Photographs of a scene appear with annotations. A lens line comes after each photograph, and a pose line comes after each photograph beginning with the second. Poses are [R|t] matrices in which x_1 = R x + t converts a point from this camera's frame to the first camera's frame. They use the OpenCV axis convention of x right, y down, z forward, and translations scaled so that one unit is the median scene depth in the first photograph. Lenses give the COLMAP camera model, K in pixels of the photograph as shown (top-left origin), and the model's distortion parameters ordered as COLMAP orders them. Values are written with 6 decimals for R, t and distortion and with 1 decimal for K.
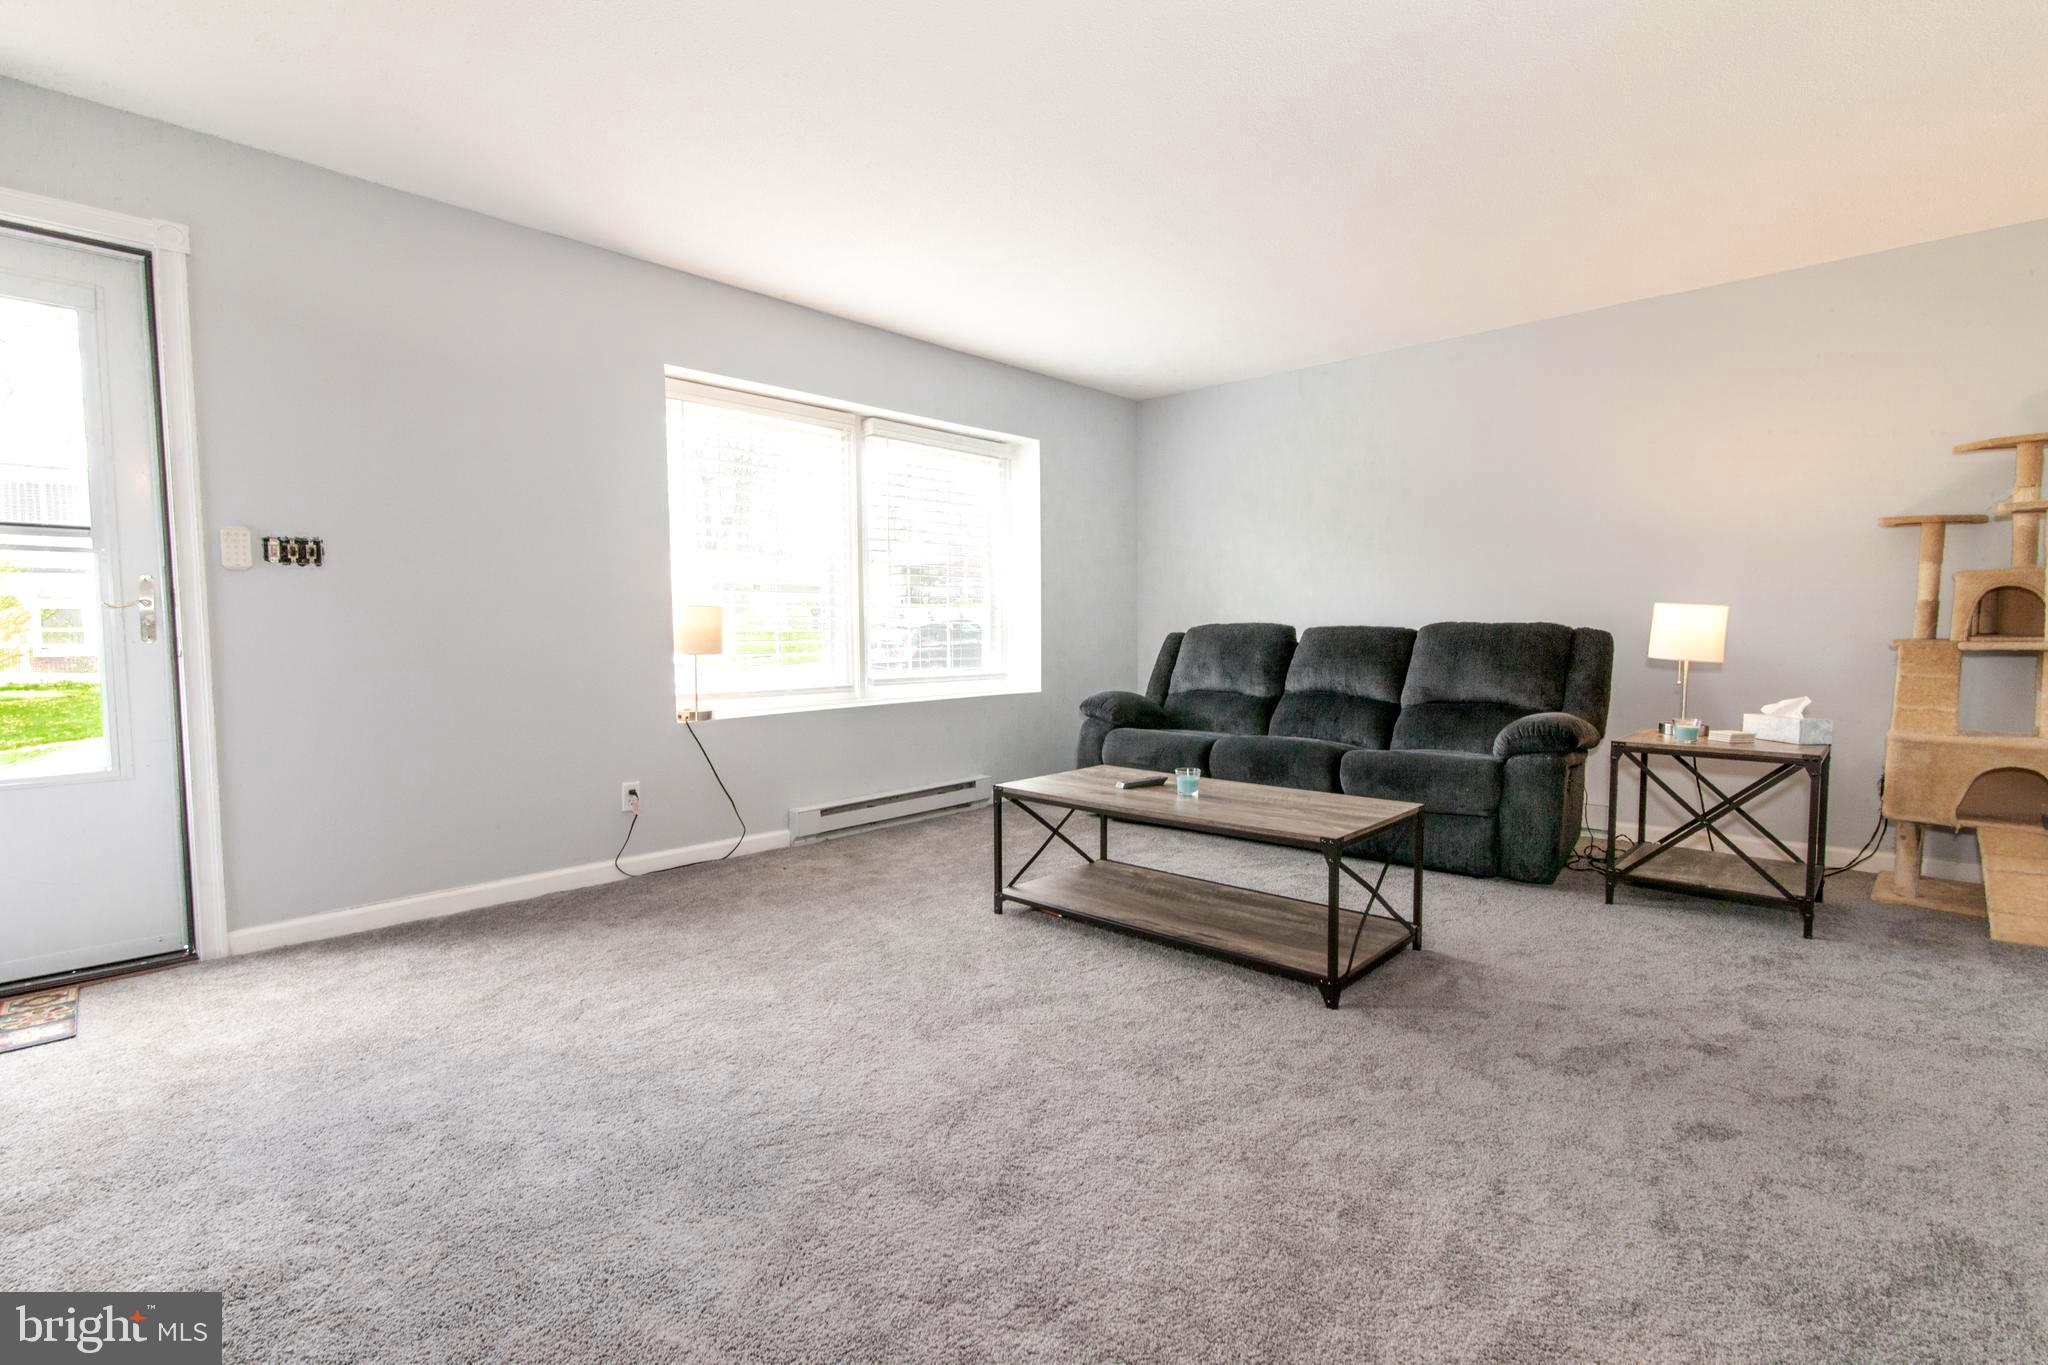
lens RADIAL K [[917.5, 0, 1024.0], [0, 917.5, 682.5], [0, 0, 1]] dist [0.001401, 0.000389]
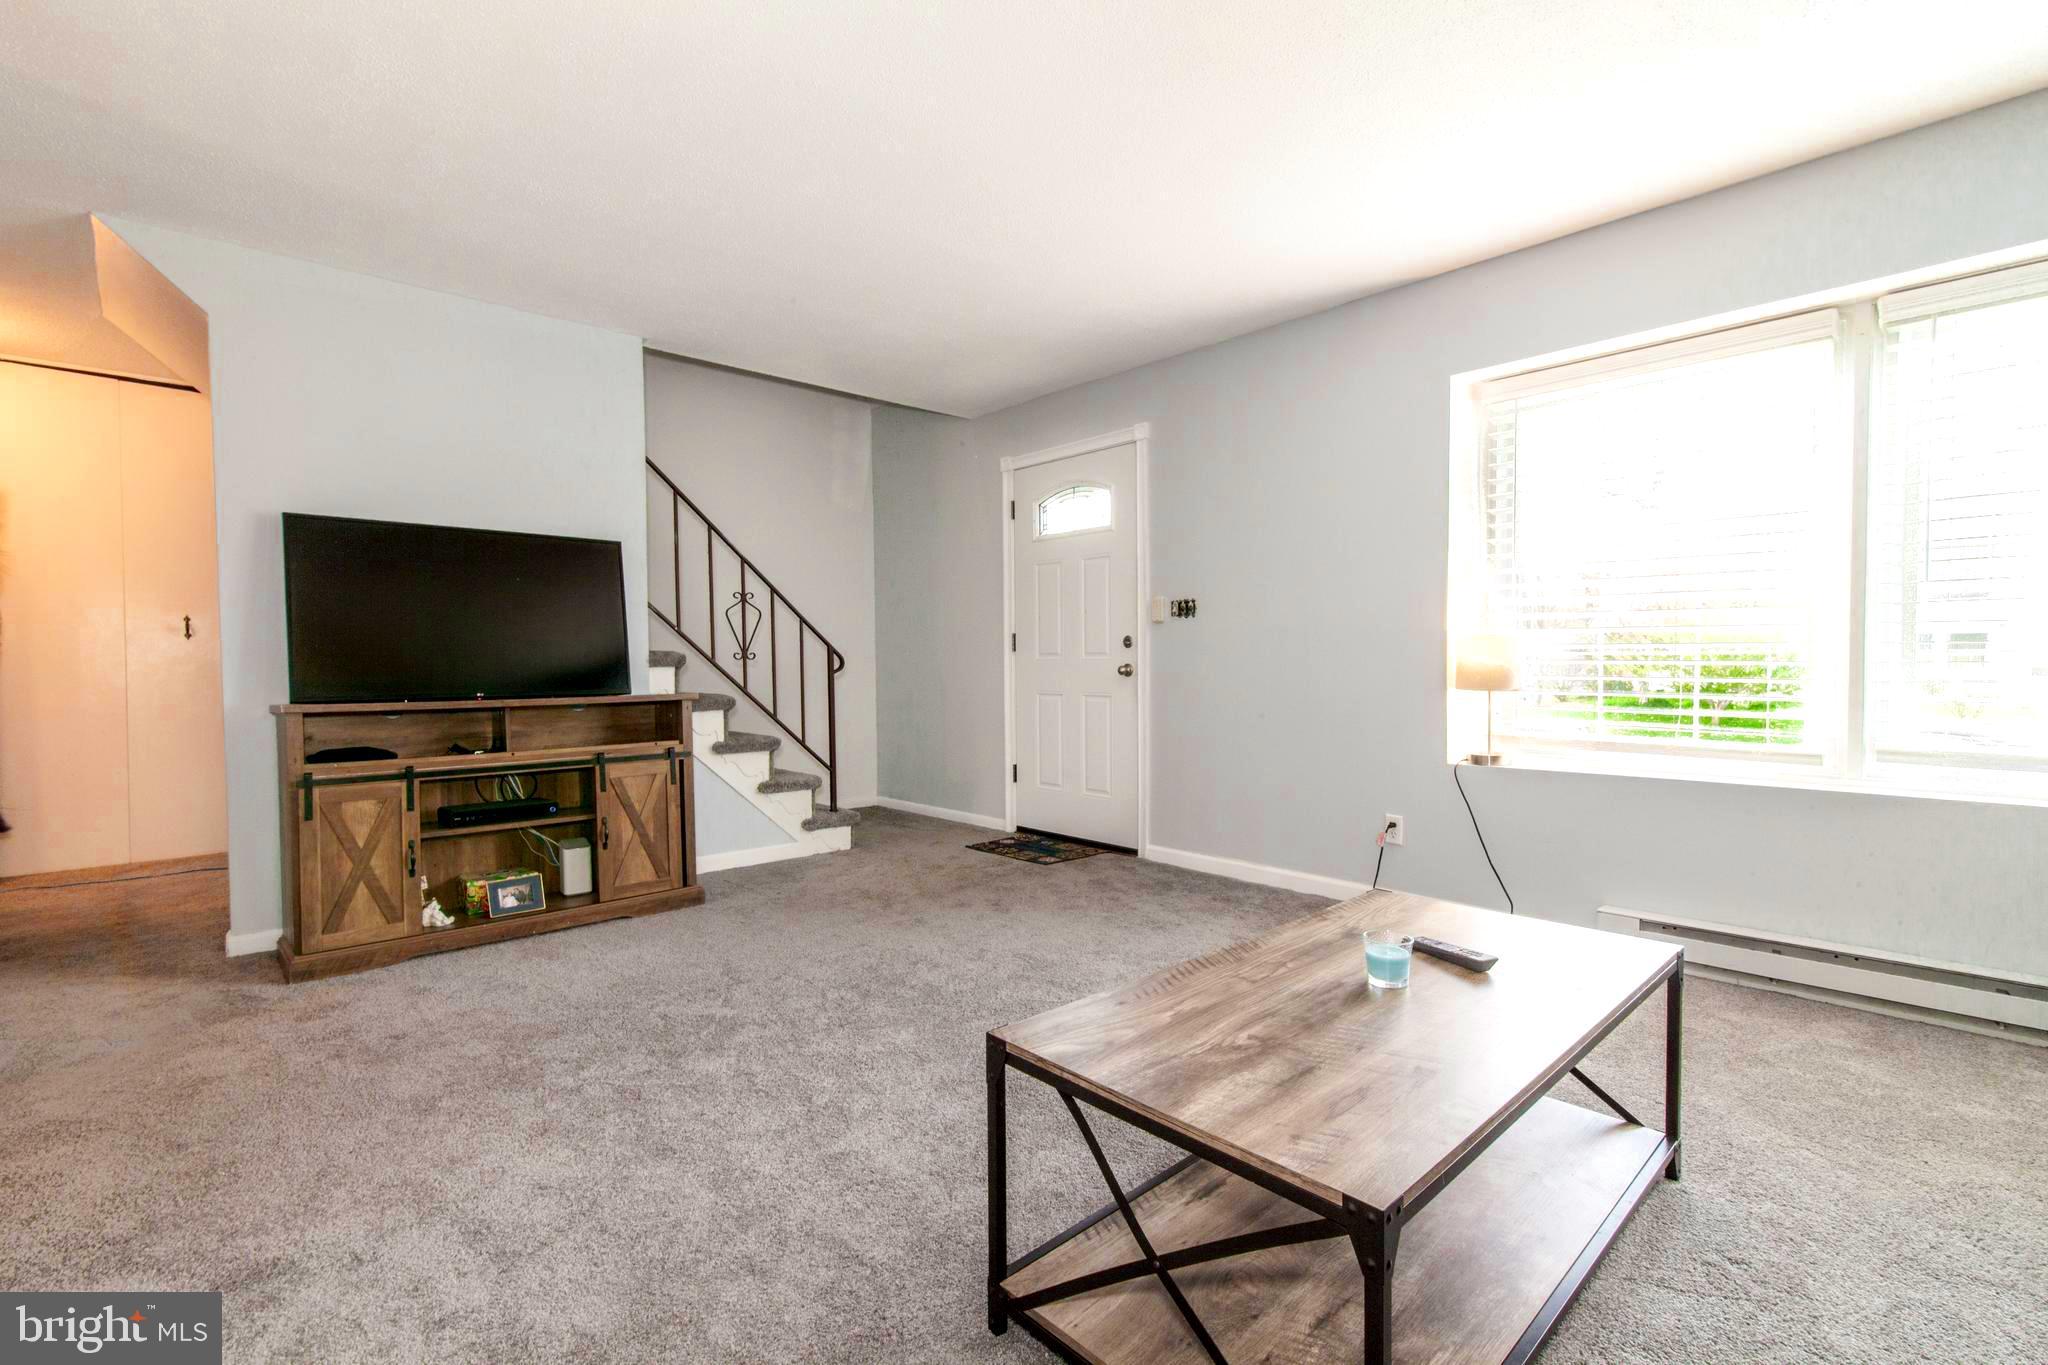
lens RADIAL K [[917.5, 0, 1024.0], [0, 917.5, 682.5], [0, 0, 1]] dist [0.001401, 0.000389]
pose [[-0.074771, 0.037636, -0.996490, 0.749704], [-0.053788, 0.997681, 0.041717, -0.068217], [0.995749, 0.056718, -0.072573, 0.840750]]
